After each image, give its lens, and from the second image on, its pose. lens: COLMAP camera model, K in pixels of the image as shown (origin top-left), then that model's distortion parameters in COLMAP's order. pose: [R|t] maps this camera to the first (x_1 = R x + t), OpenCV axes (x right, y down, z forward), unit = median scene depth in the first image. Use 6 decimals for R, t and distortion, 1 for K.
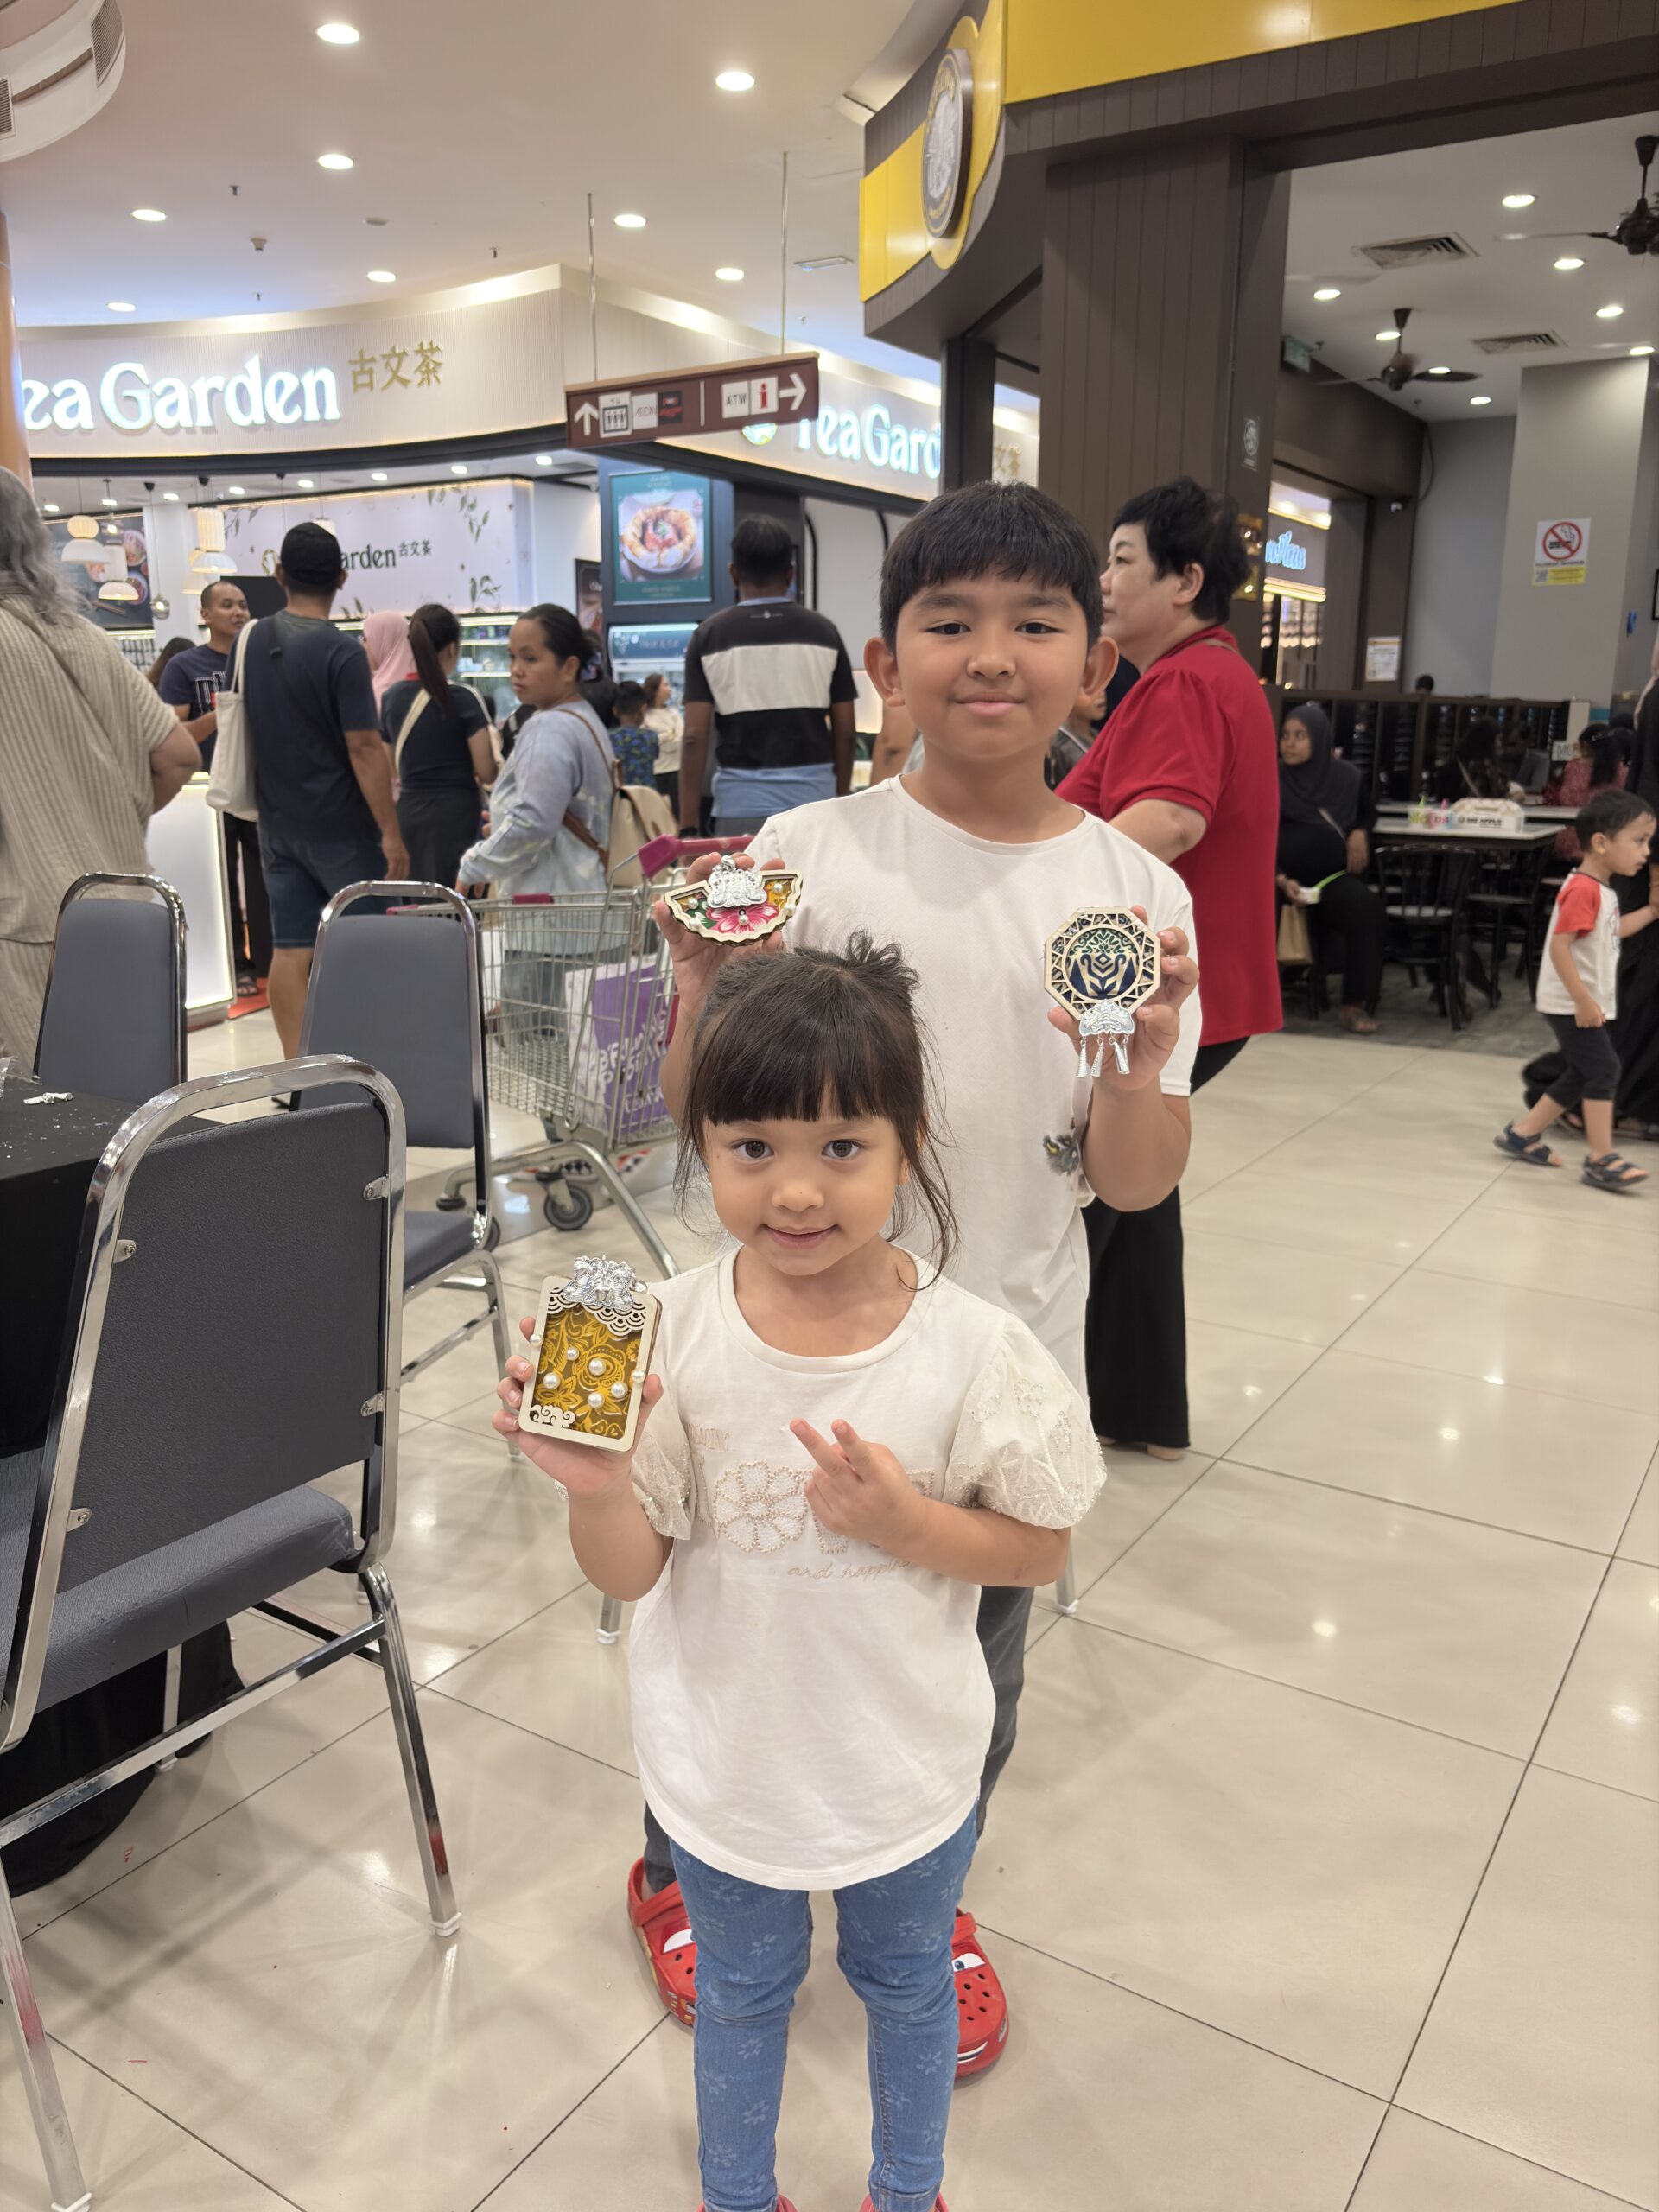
lens RADIAL K [[1688.9, 0, 844.6], [0, 1688.9, 1102.4], [0, 0, 1]] dist [0.041785, -0.041399]
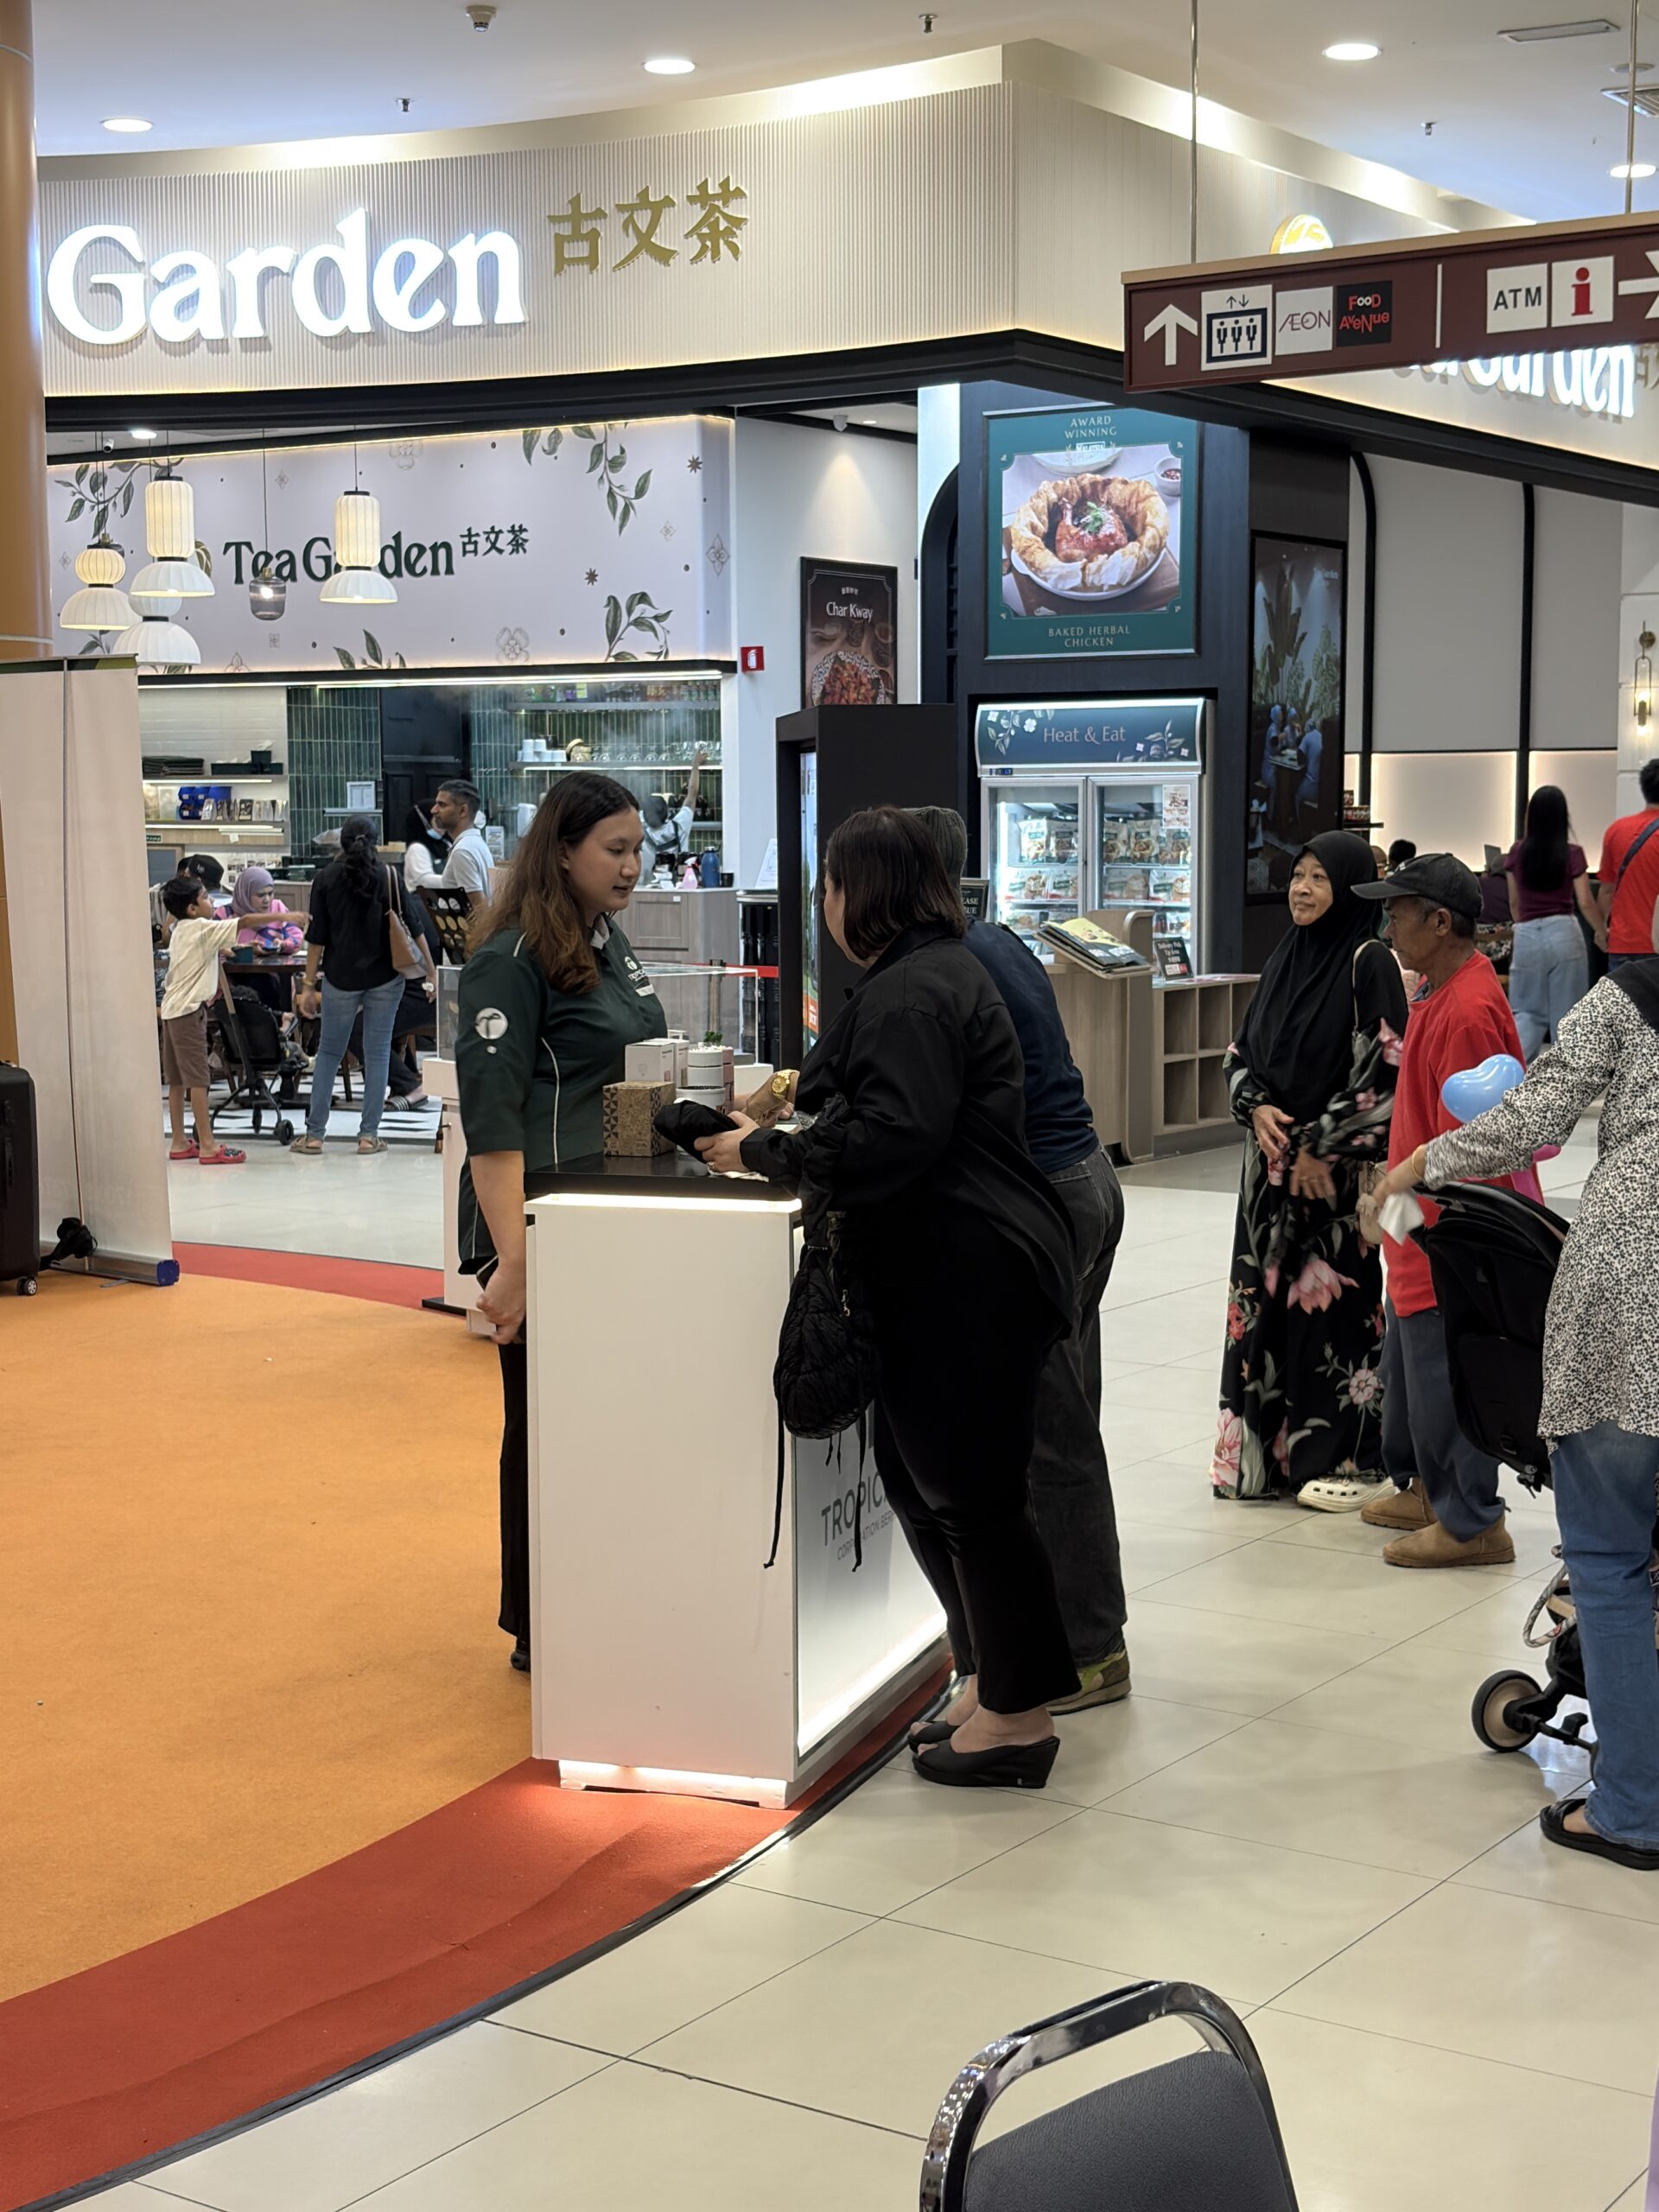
lens RADIAL K [[3246.7, 0, 810.0], [0, 3246.7, 1098.6], [0, 0, 1]] dist [0.002219, 0.000000]
pose [[0.998975, 0.003950, -0.045090, -0.161650], [-0.009793, 0.991449, -0.130126, -0.041406], [0.044191, 0.130434, 0.990472, 0.060885]]
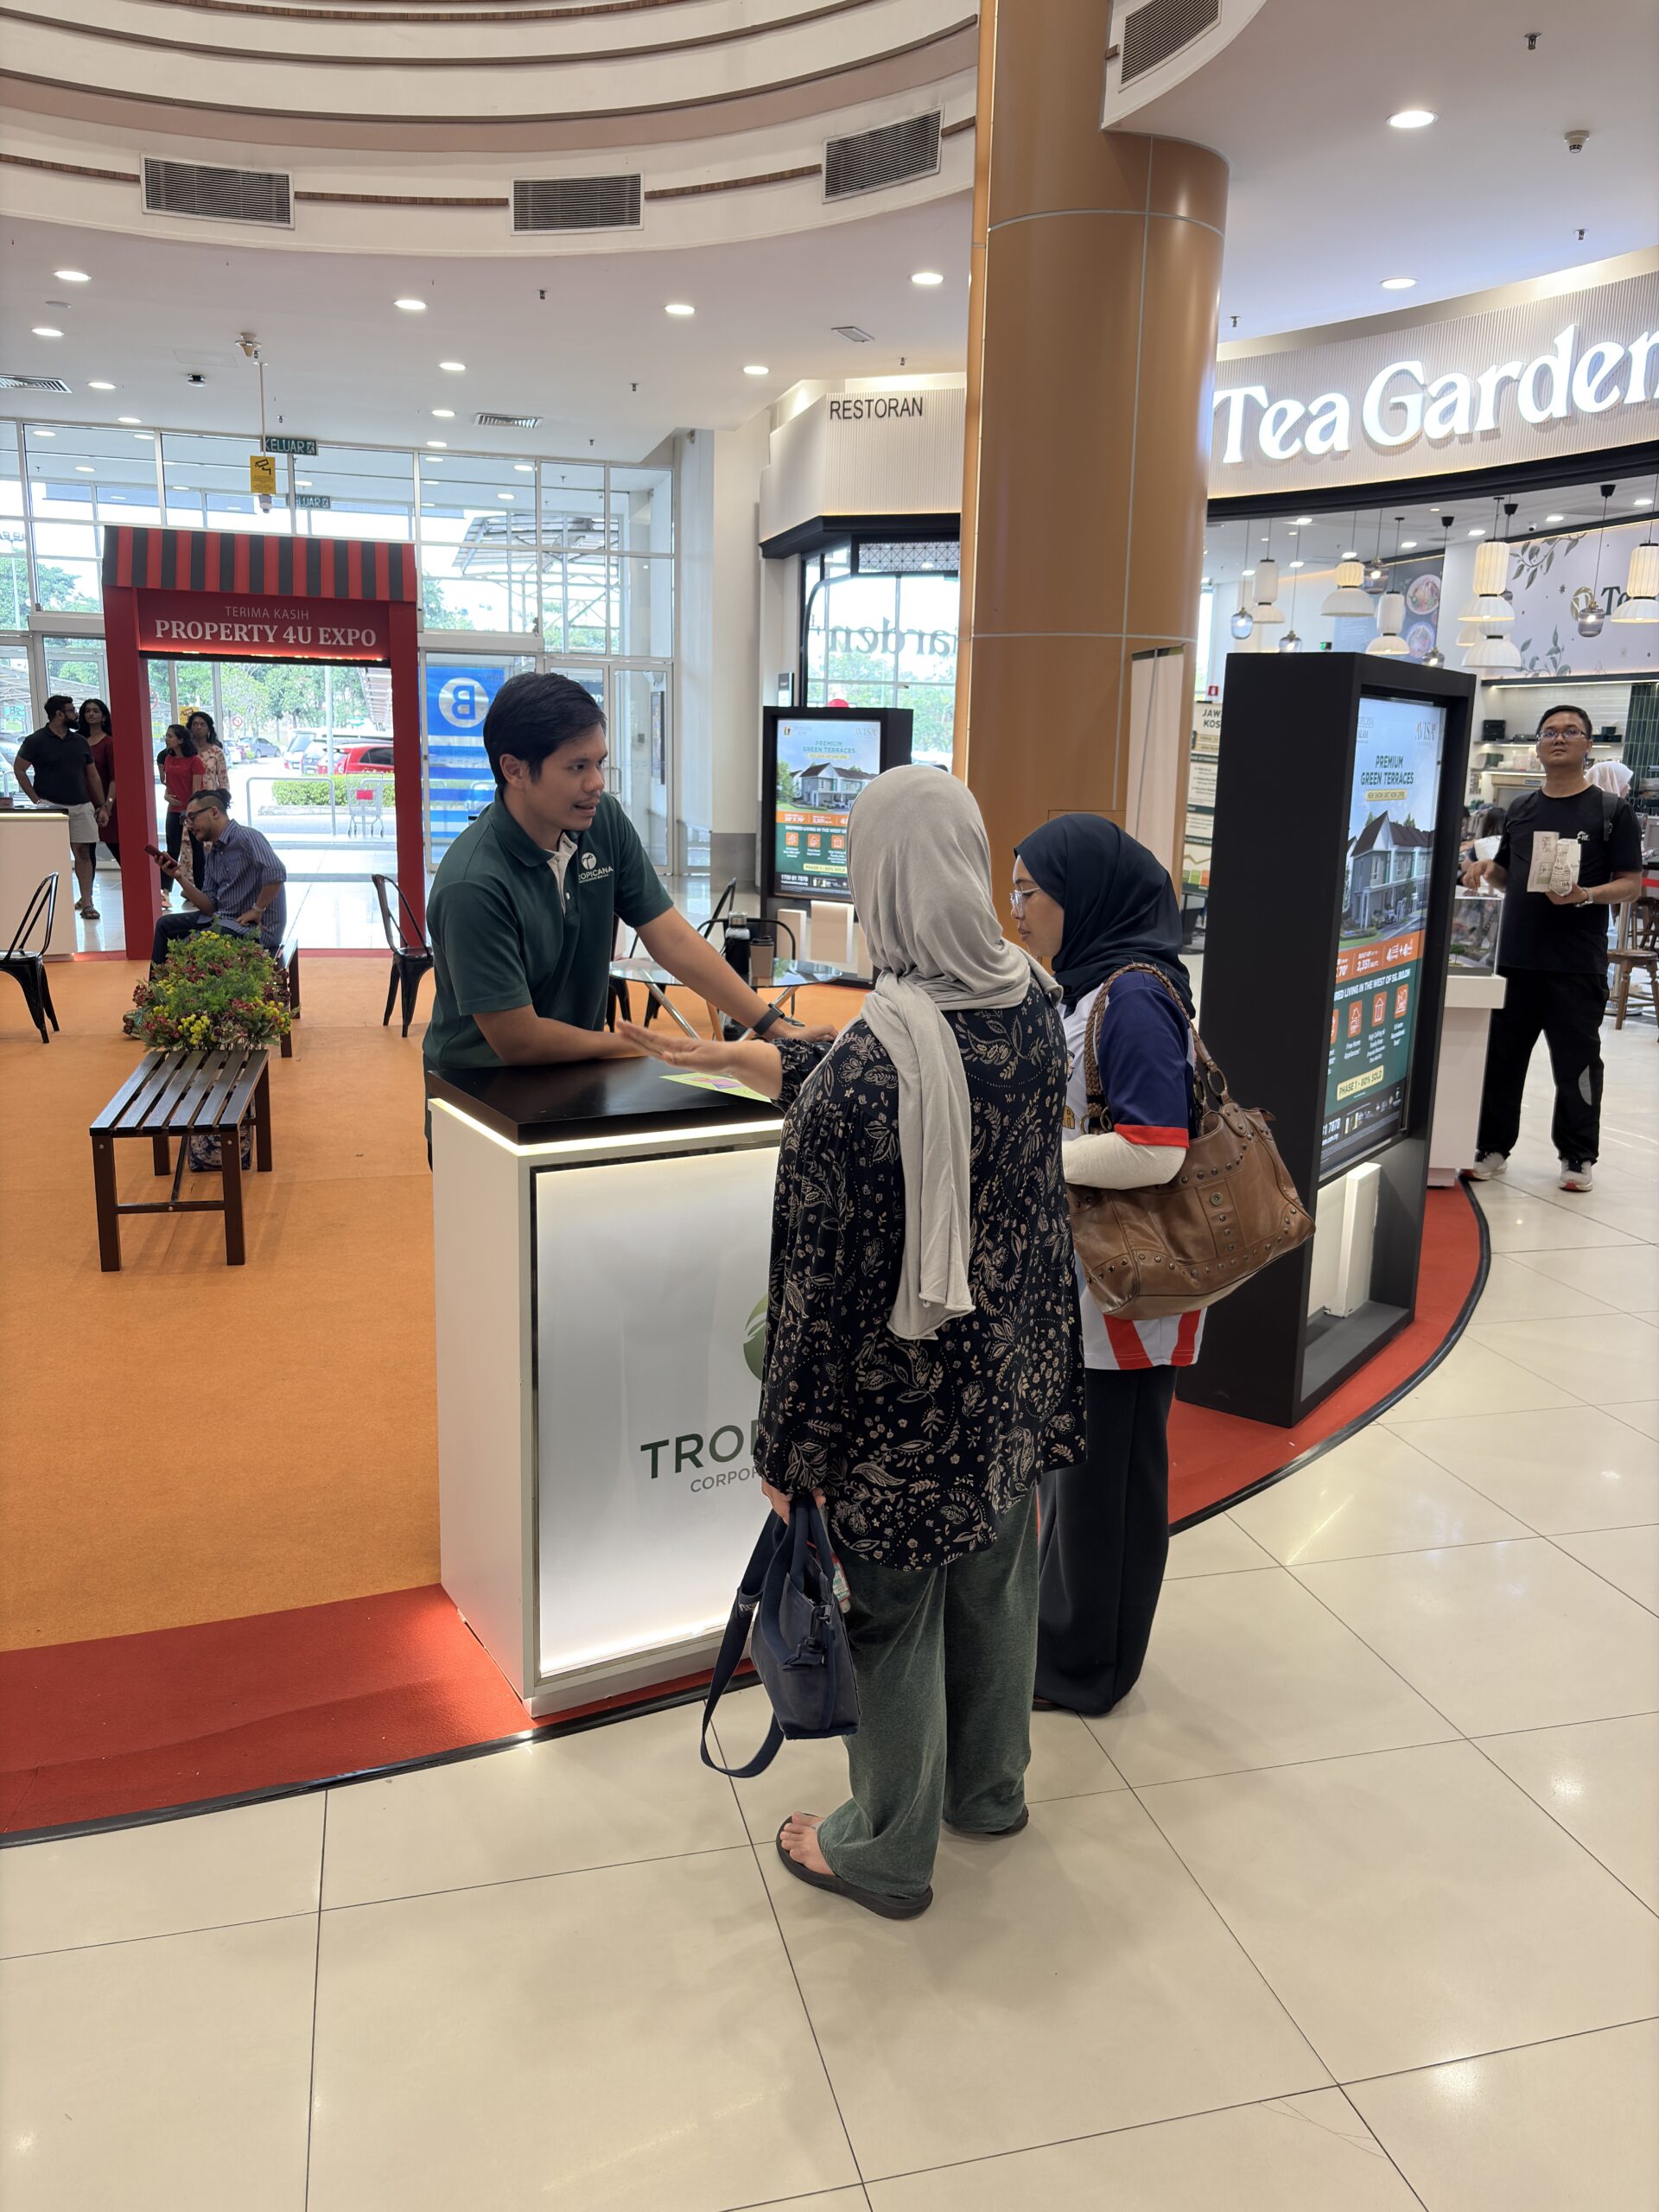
lens RADIAL K [[1688.9, 0, 826.5], [0, 1688.9, 1098.3], [0, 0, 1]] dist [0.041785, -0.041399]
pose [[0.736211, 0.154069, -0.658981, -0.050101], [-0.170555, 0.984550, 0.039644, -0.089007], [0.654908, 0.083206, 0.751114, 0.274881]]
